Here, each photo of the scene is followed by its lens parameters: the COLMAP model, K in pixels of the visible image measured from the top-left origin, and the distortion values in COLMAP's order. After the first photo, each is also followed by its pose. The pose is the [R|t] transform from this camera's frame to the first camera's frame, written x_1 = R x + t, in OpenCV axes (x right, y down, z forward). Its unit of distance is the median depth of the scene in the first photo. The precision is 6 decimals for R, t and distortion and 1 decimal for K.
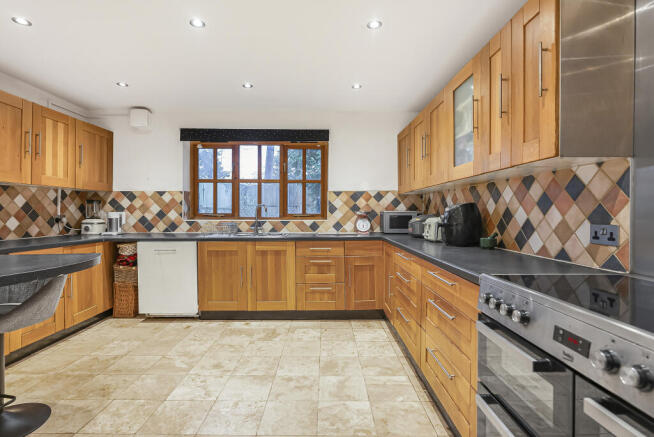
lens RADIAL K [[332.8, 0, 325.9], [0, 332.8, 212.5], [0, 0, 1]] dist [-0.000785, 0.000057]
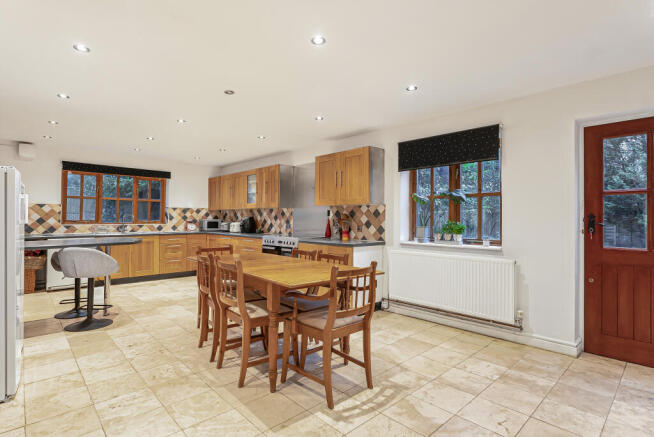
lens RADIAL K [[332.8, 0, 325.9], [0, 332.8, 212.5], [0, 0, 1]] dist [-0.000785, 0.000057]
pose [[0.733652, 0.018223, 0.679280, -0.578541], [-0.005680, 0.999770, -0.020687, -0.007124], [-0.679501, 0.011319, 0.733587, -0.834562]]
